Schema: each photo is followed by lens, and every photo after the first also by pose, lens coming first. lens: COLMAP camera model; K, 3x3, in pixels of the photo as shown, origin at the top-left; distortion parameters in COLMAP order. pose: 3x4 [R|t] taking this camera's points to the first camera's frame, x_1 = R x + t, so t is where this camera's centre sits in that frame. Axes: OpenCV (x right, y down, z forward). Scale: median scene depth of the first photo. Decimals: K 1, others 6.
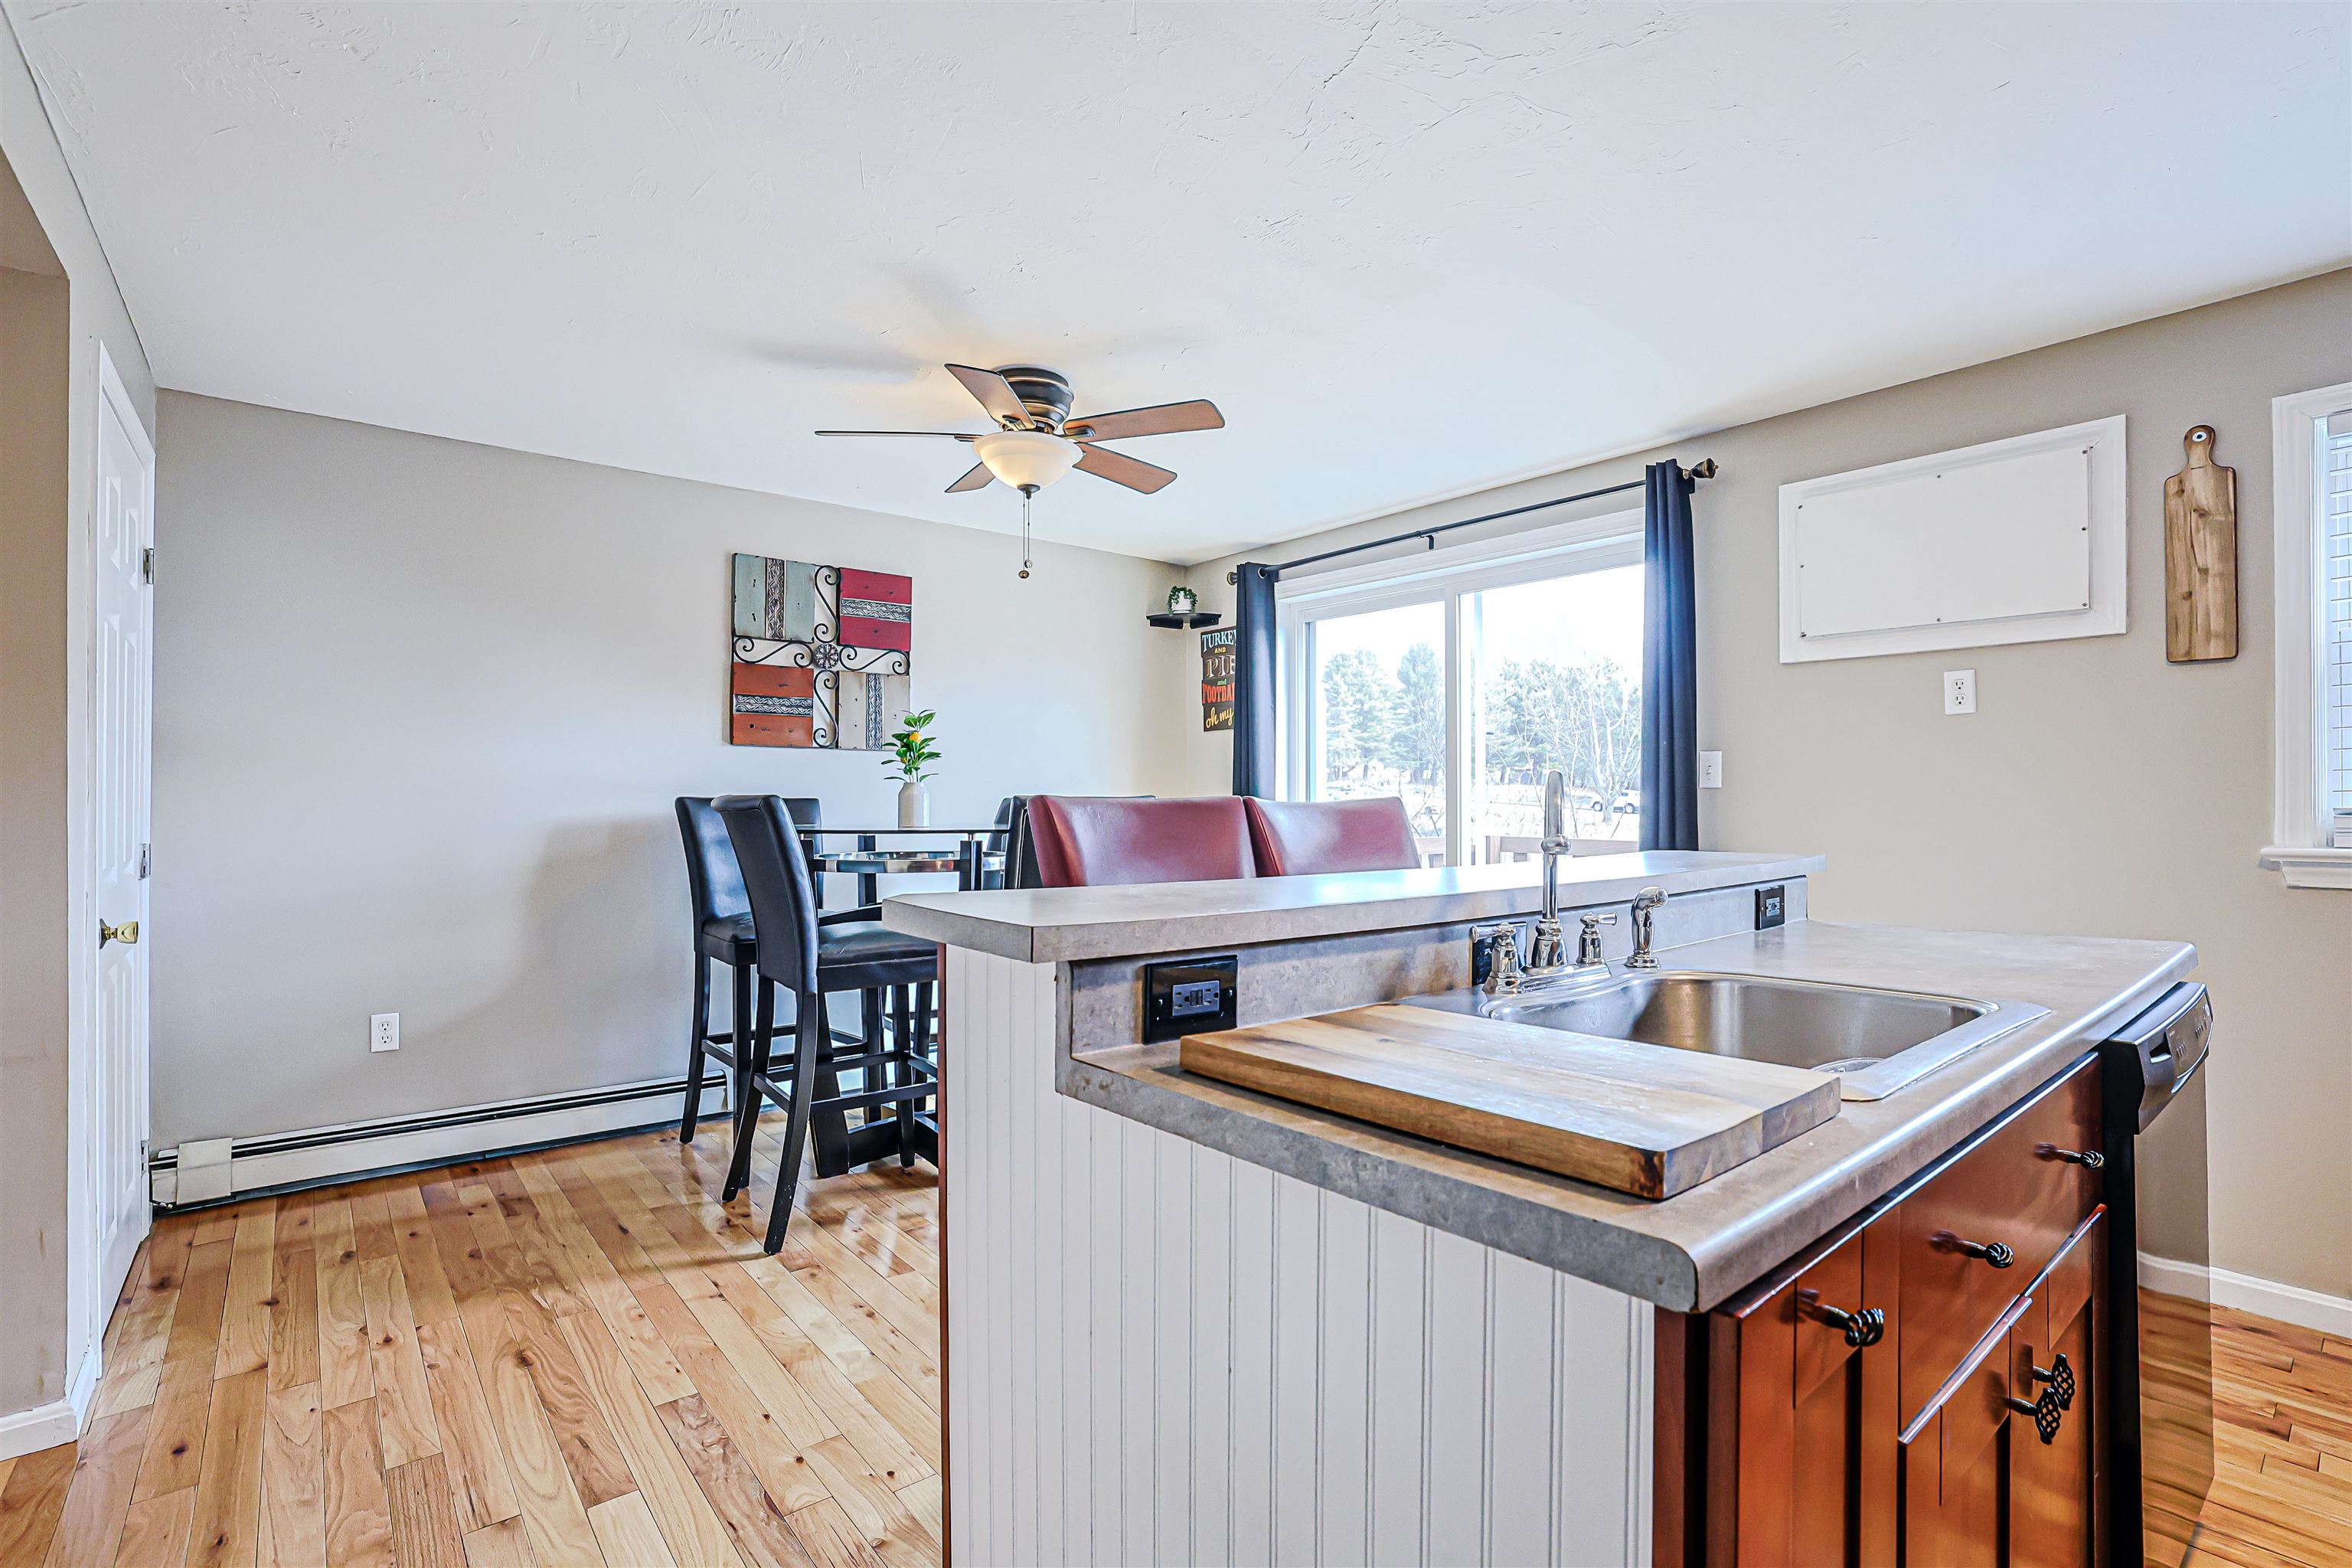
lens RADIAL K [[1079.0, 0, 1180.9], [0, 1079.0, 778.2], [0, 0, 1]] dist [-0.044827, 0.011385]
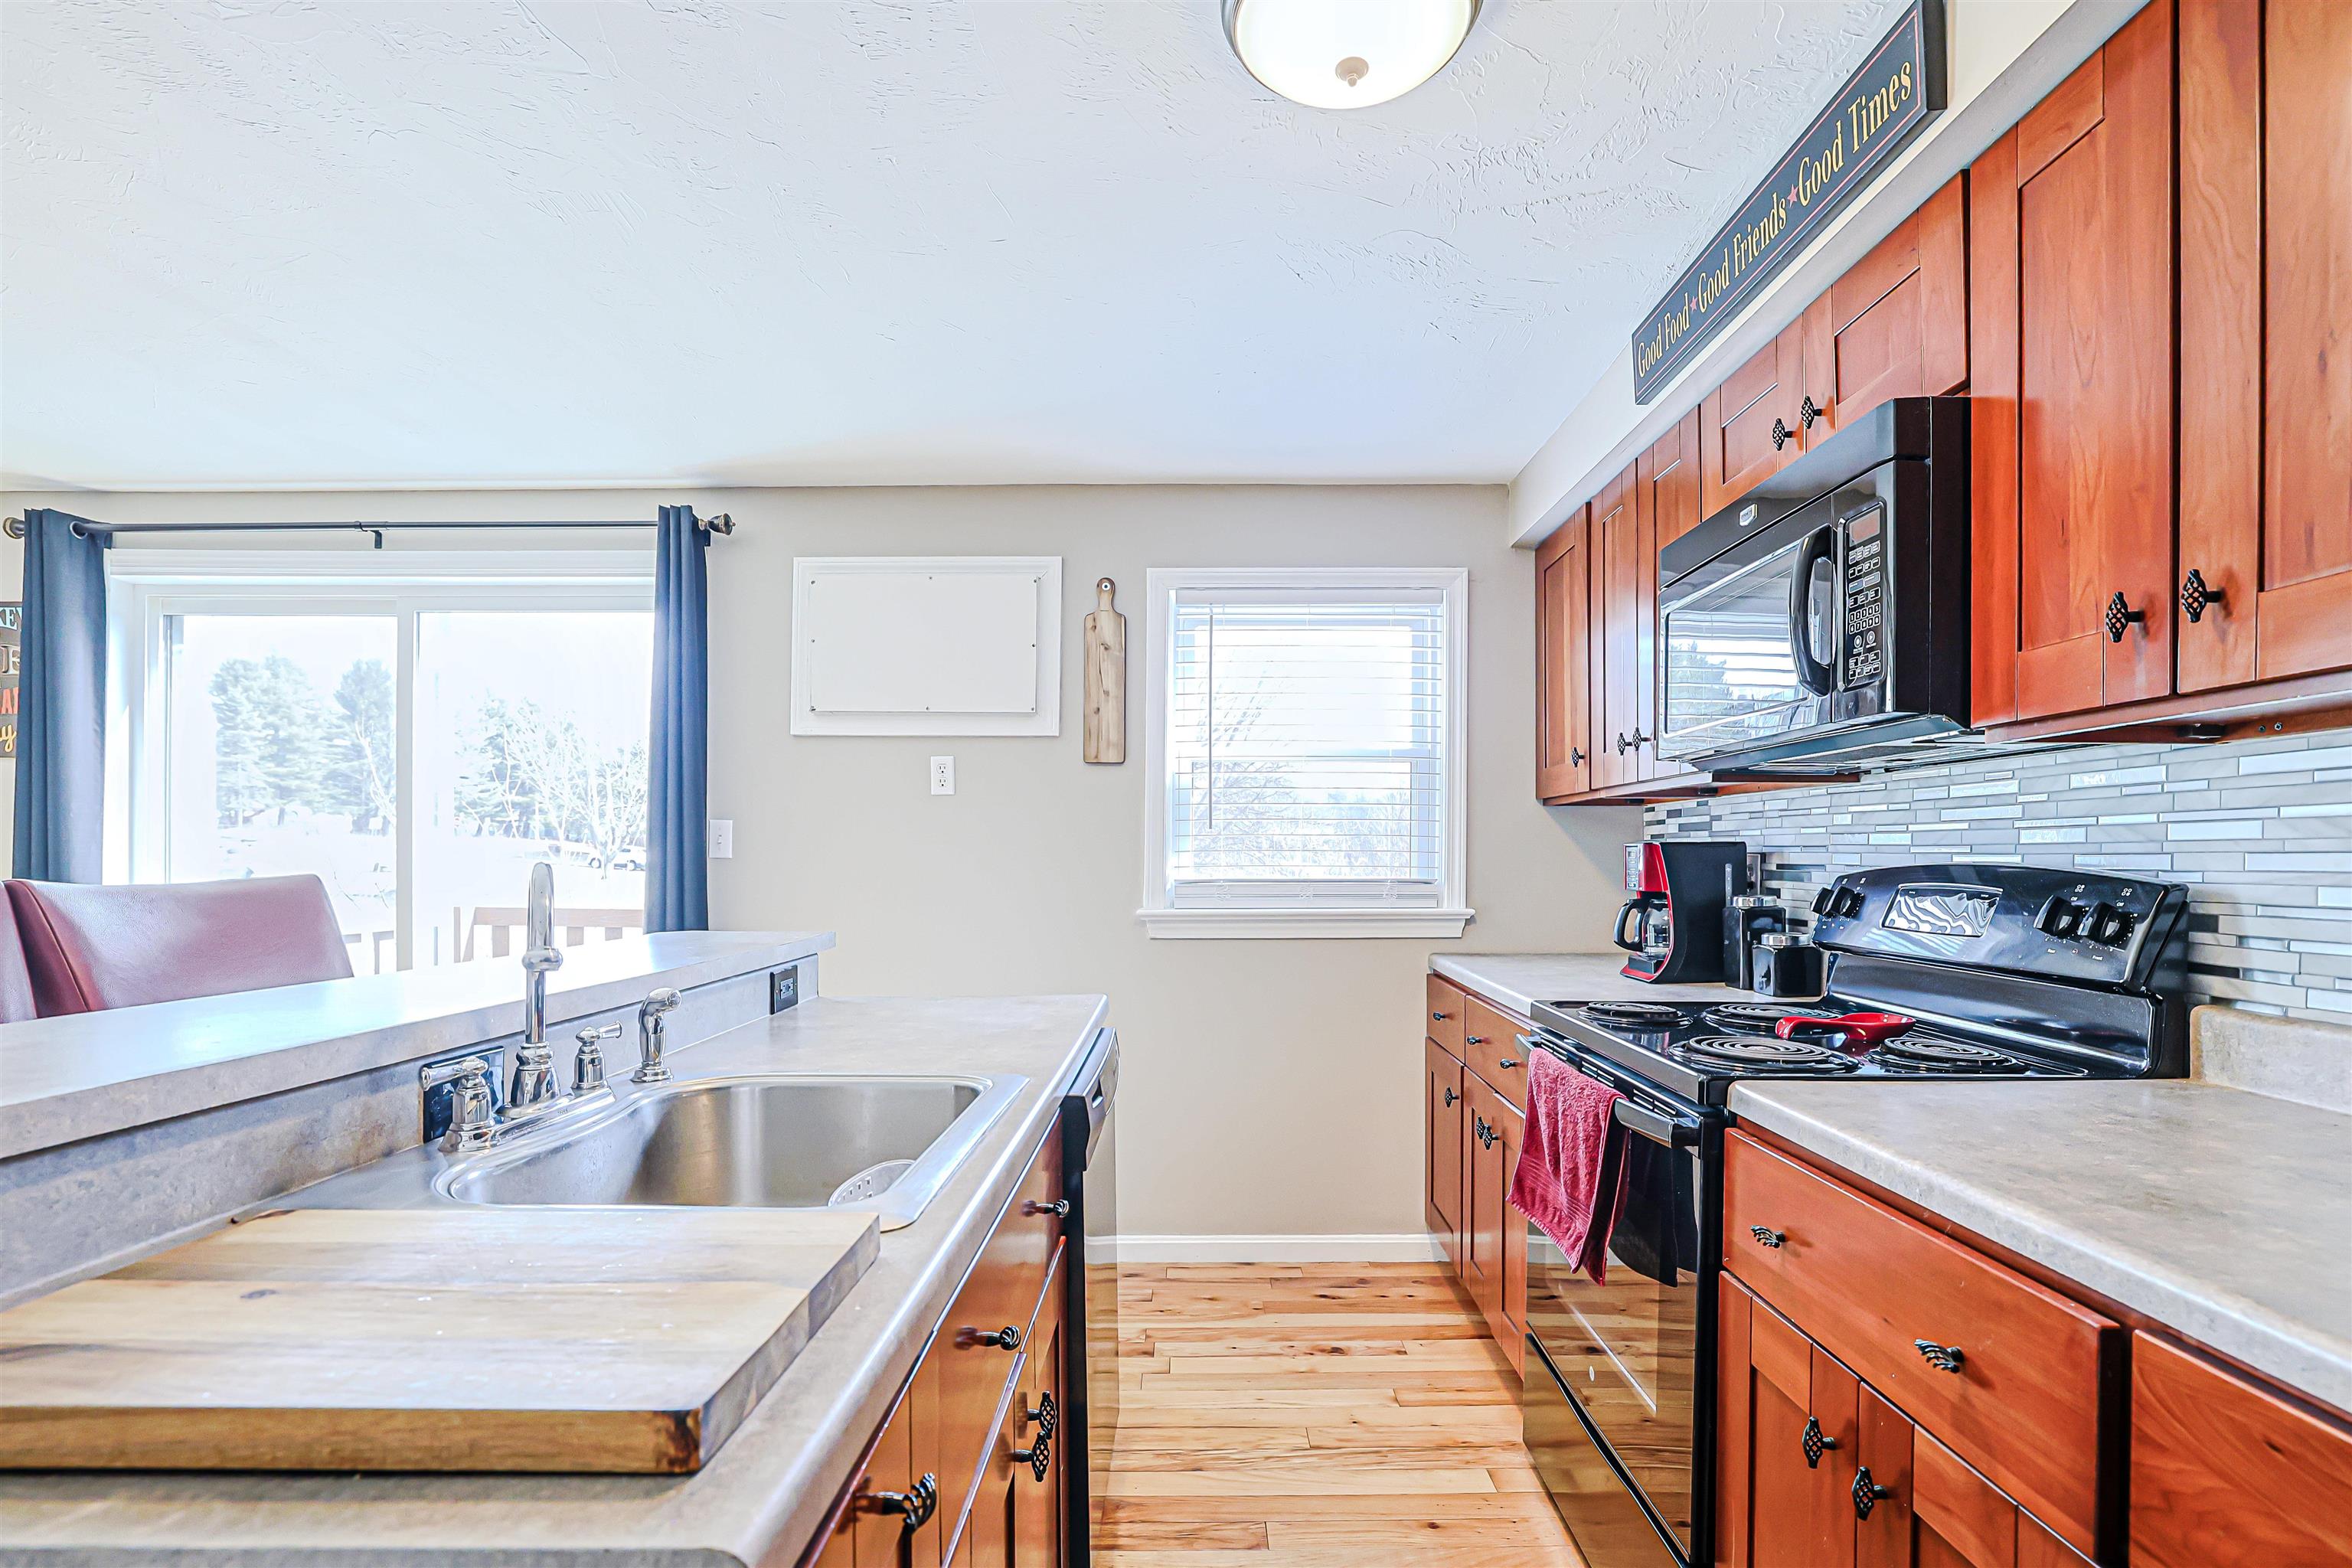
lens RADIAL K [[1079.0, 0, 1199.3], [0, 1079.0, 870.6], [0, 0, 1]] dist [-0.044827, 0.011385]
pose [[0.631601, -0.005779, 0.775272, 0.028434], [-0.021936, 0.999439, 0.025321, -0.018928], [-0.774983, -0.032999, 0.631119, 0.077716]]
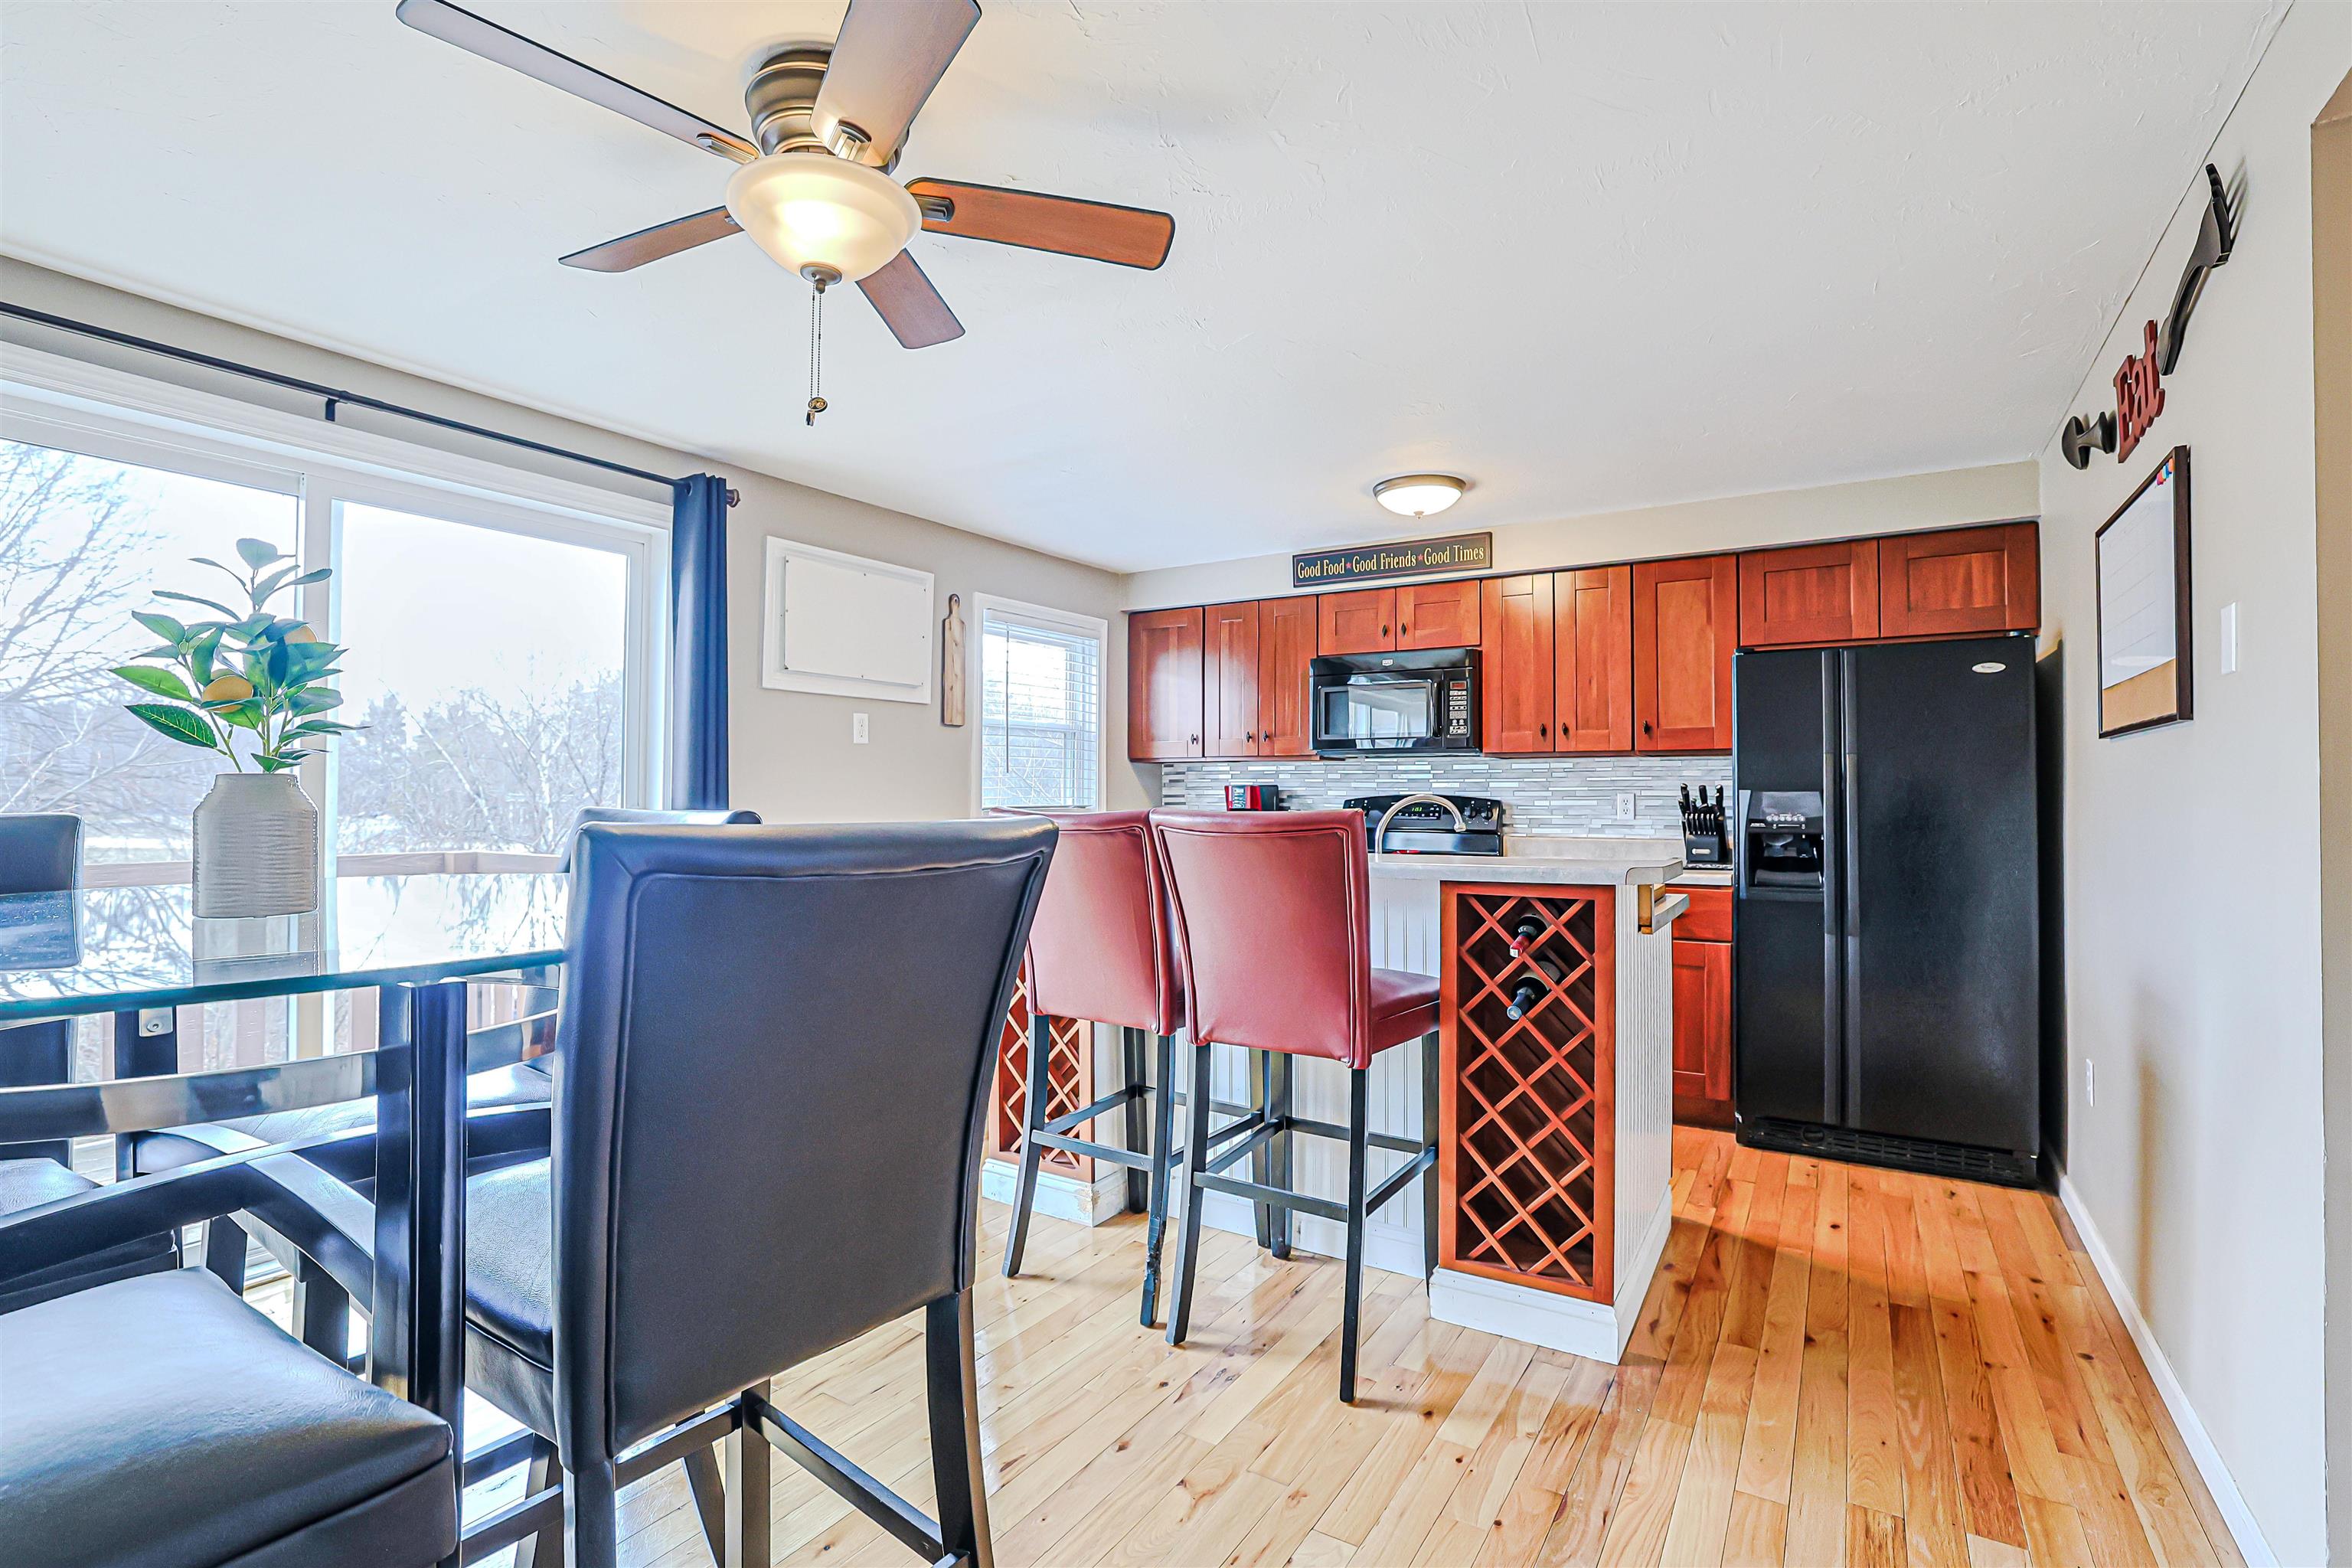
lens RADIAL K [[1079.0, 0, 1166.5], [0, 1079.0, 775.6], [0, 0, 1]] dist [-0.044827, 0.011385]
pose [[-0.304268, 0.017874, 0.952419, -0.991313], [-0.021556, 0.999439, -0.025642, 0.013773], [-0.952342, -0.028333, -0.303712, 1.339685]]
